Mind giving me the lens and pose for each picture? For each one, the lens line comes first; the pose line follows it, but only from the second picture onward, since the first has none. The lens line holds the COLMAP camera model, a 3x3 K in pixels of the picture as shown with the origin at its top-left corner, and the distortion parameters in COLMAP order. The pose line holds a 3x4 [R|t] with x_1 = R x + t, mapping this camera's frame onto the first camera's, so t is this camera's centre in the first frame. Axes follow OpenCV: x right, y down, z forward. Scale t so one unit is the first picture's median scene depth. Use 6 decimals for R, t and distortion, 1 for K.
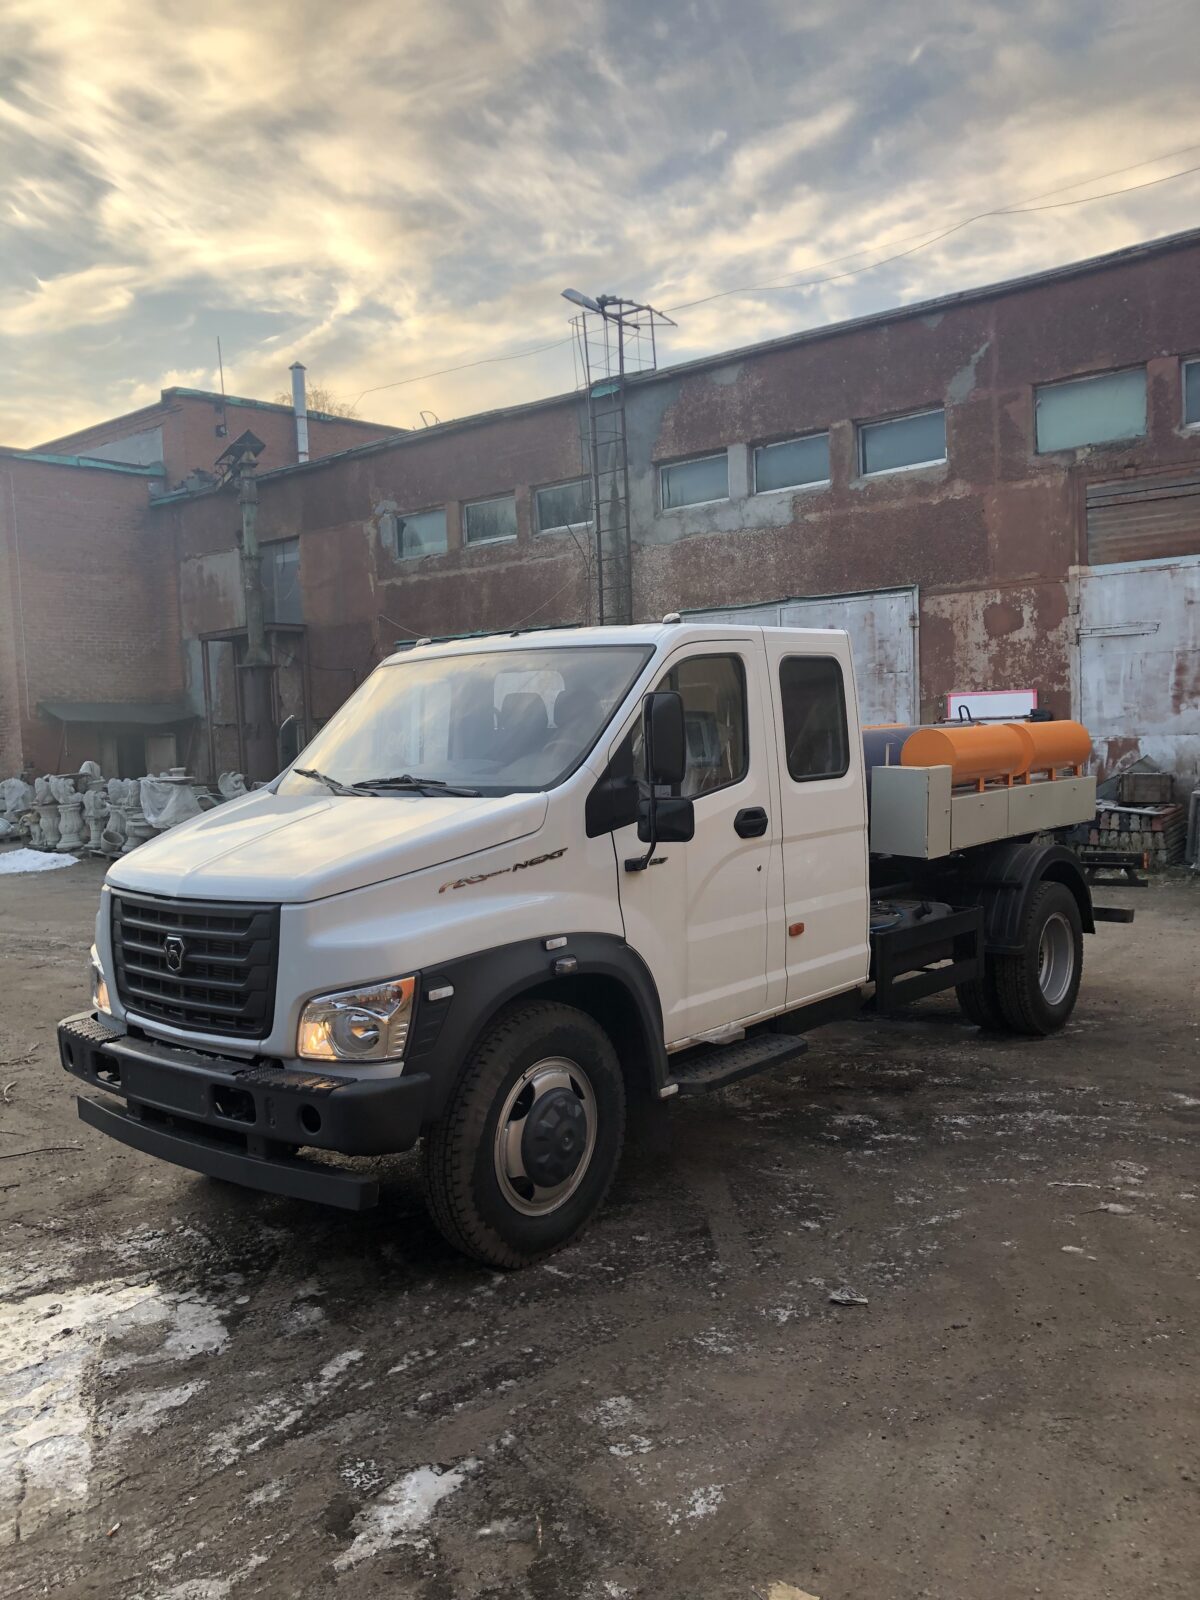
lens RADIAL K [[1309.1, 0, 600.0], [0, 1309.1, 800.0], [0, 0, 1]] dist [0.038070, -0.064146]
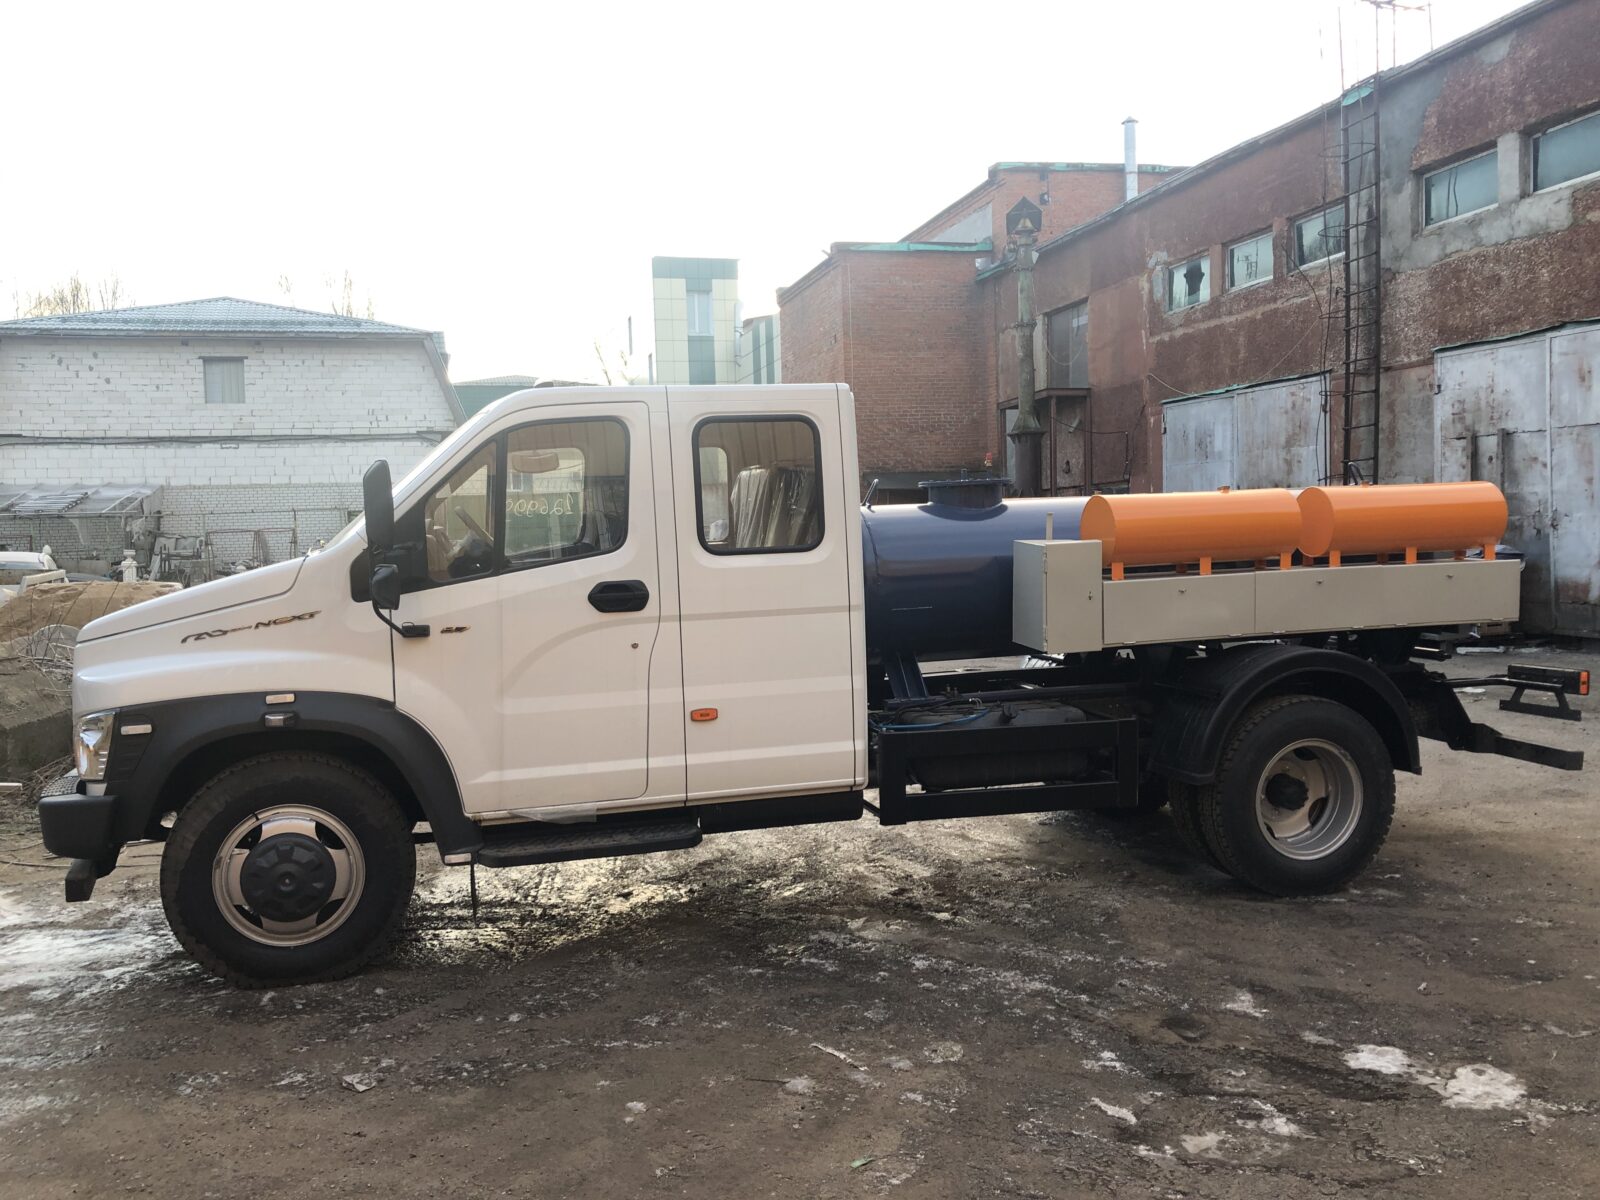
lens RADIAL K [[1309.1, 0, 800.0], [0, 1309.1, 600.0], [0, 0, 1]] dist [0.038070, -0.064146]
pose [[0.807970, 0.042794, -0.587668, 0.237667], [-0.026790, 0.998996, 0.035914, -0.005352], [0.588614, -0.013274, 0.808305, 0.095968]]
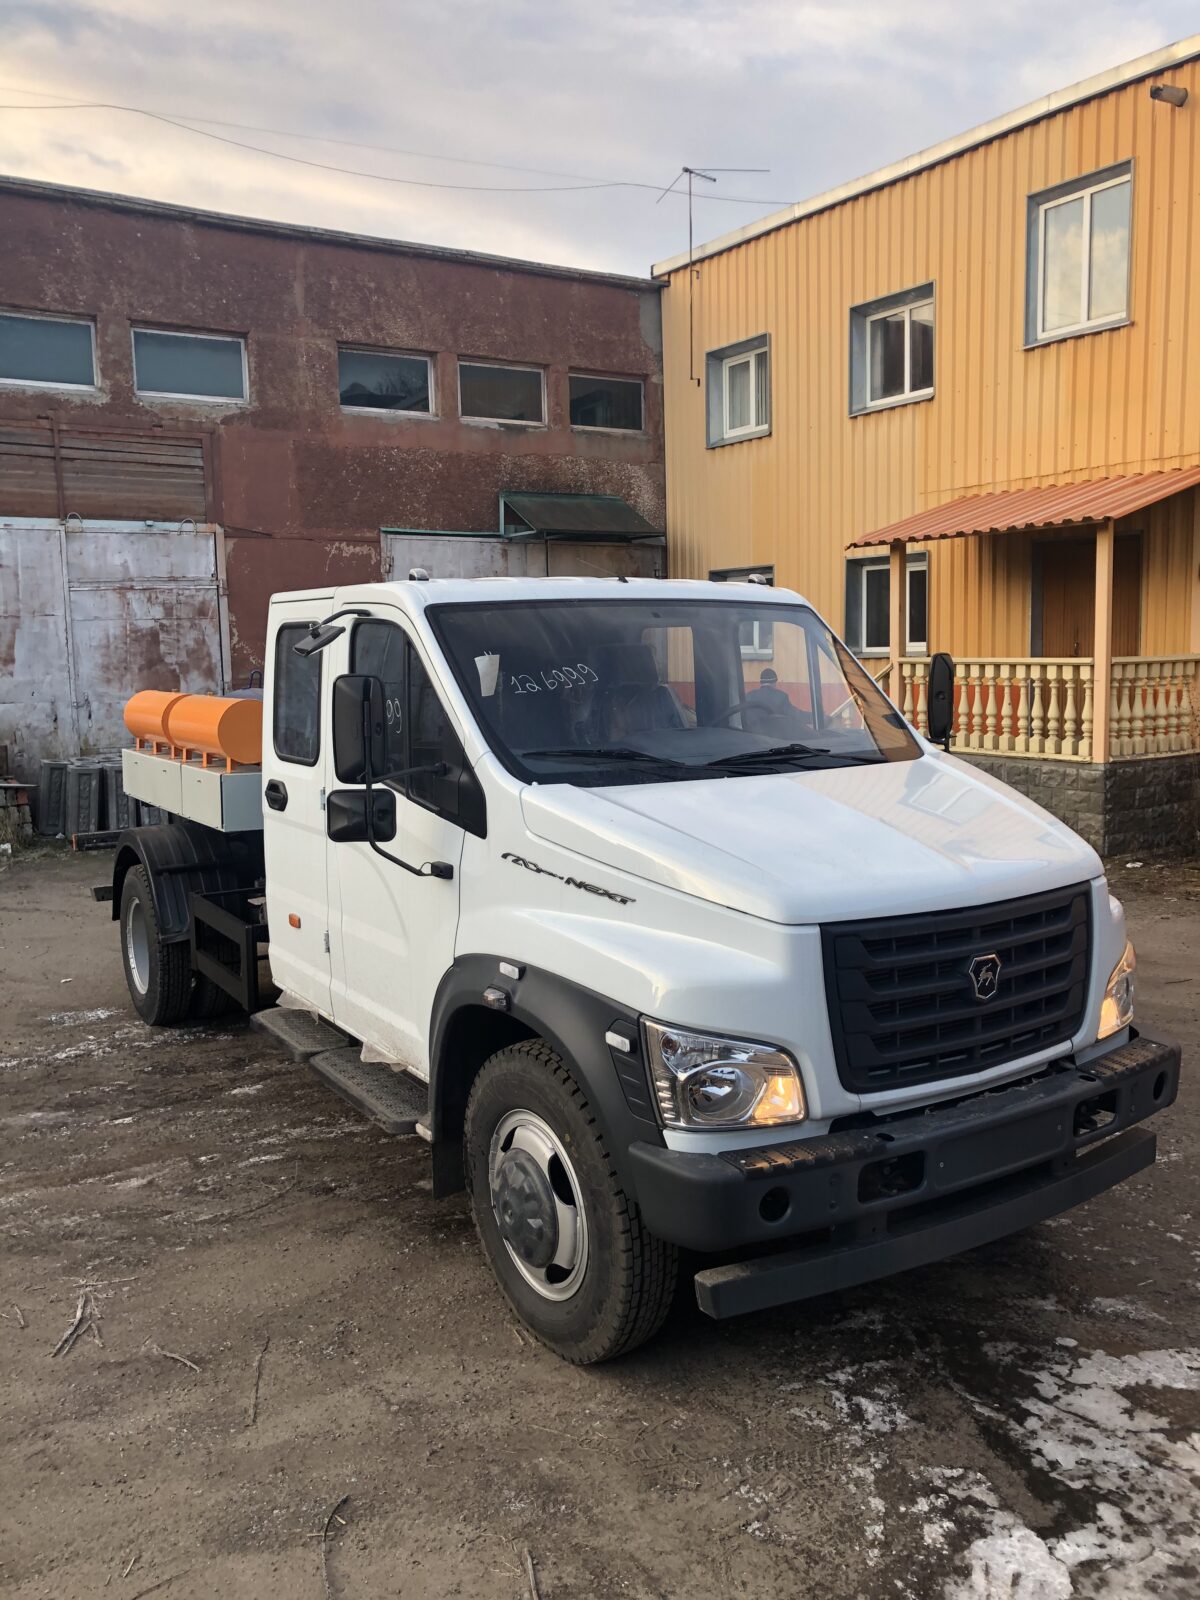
lens RADIAL K [[1309.1, 0, 600.0], [0, 1309.1, 800.0], [0, 0, 1]] dist [0.038070, -0.064146]
pose [[0.299701, -0.076818, 0.950935, -0.987655], [0.056479, 0.996433, 0.062694, -0.043147], [-0.952360, 0.034918, 0.302971, 0.860419]]
